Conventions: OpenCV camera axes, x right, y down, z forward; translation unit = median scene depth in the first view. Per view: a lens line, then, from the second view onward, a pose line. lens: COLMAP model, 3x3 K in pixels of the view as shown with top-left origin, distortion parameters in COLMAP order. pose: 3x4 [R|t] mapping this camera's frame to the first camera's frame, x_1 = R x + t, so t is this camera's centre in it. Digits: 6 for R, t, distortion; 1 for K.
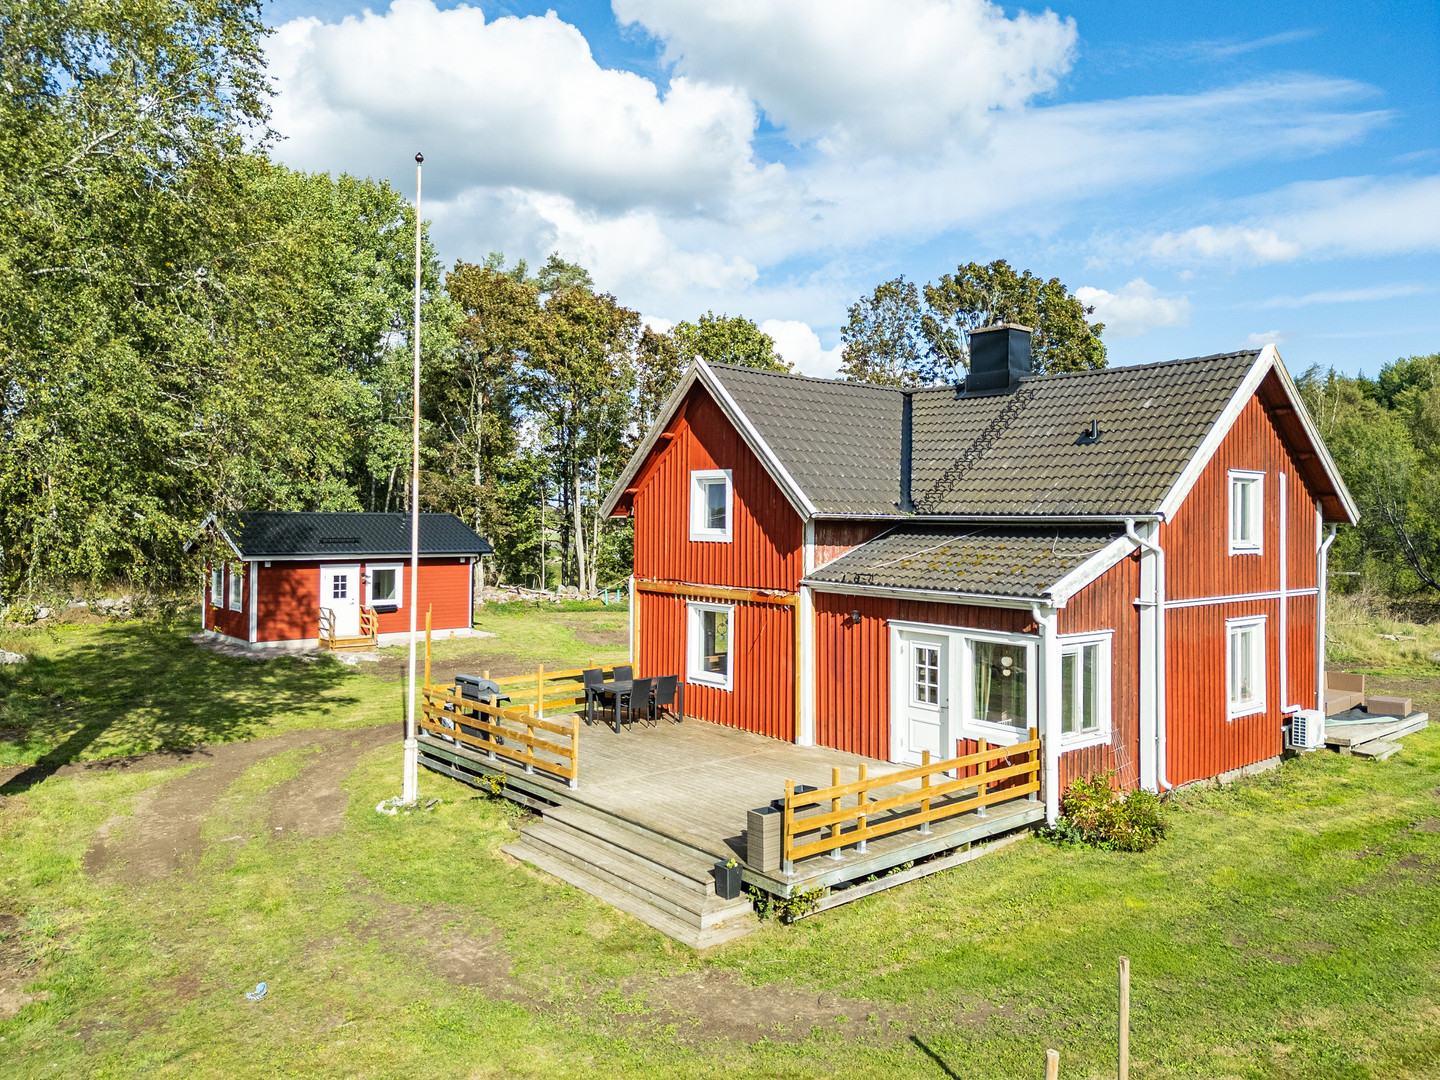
lens RADIAL K [[1028.0, 0, 720.0], [0, 1028.0, 540.0], [0, 0, 1]] dist [0.082770, -0.090423]
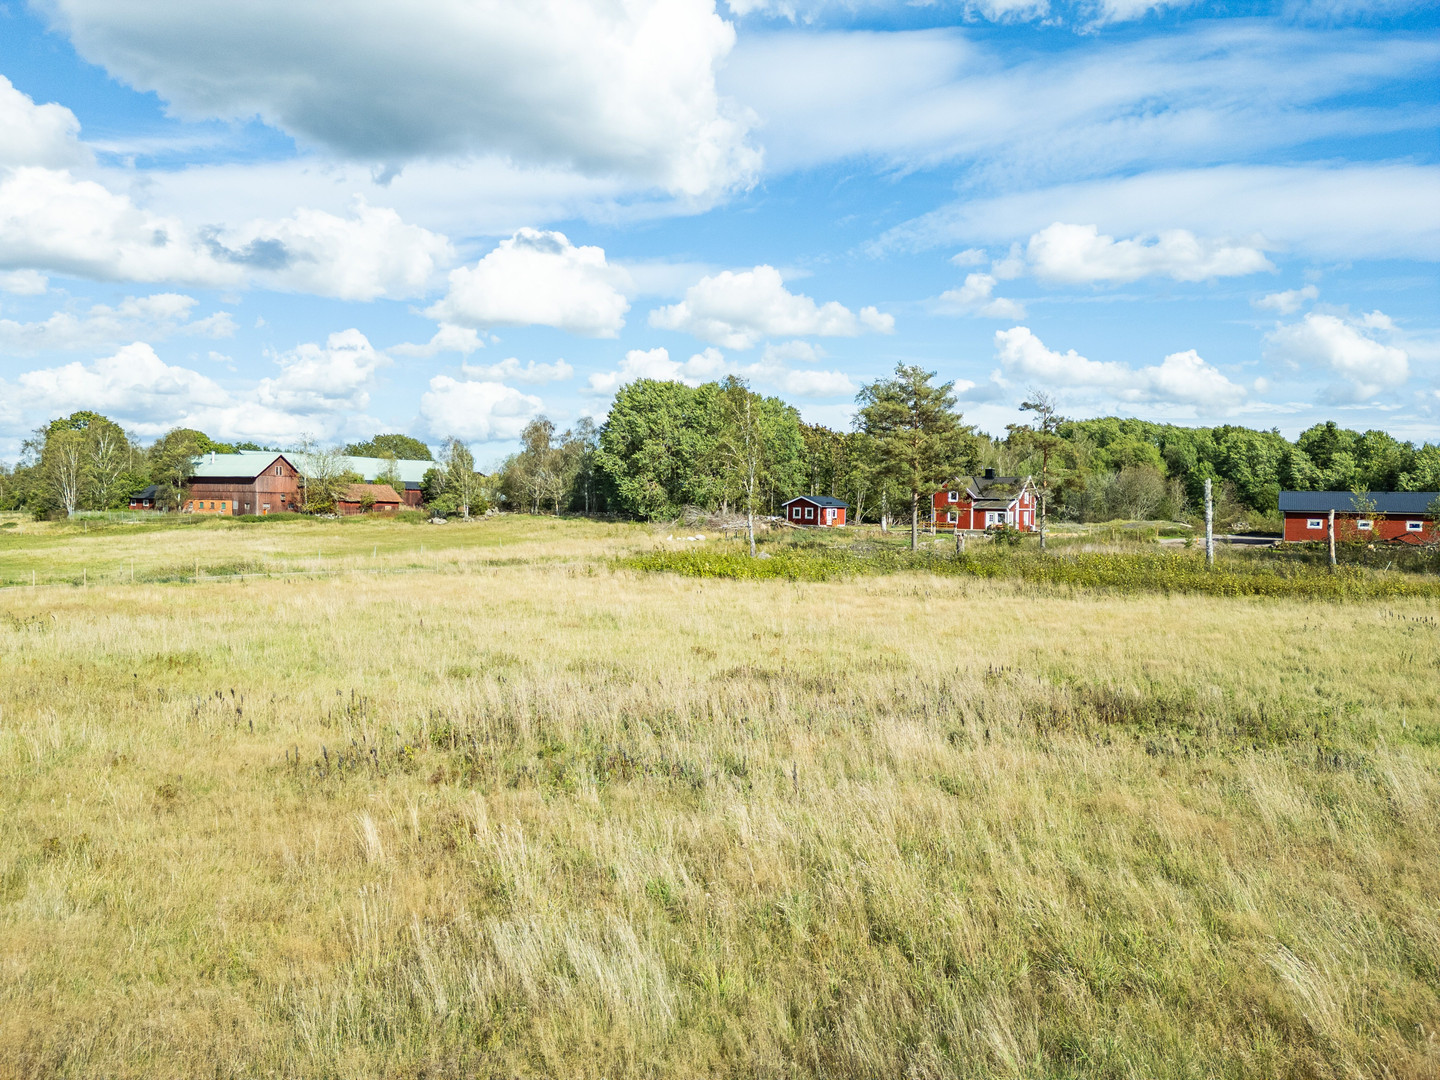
lens RADIAL K [[1028.0, 0, 720.0], [0, 1028.0, 540.0], [0, 0, 1]] dist [0.082770, -0.090423]
pose [[0.979273, 0.014348, 0.202035, -3.419624], [-0.019888, 0.999479, 0.025420, 0.136145], [-0.201565, -0.028911, 0.979048, -6.346212]]
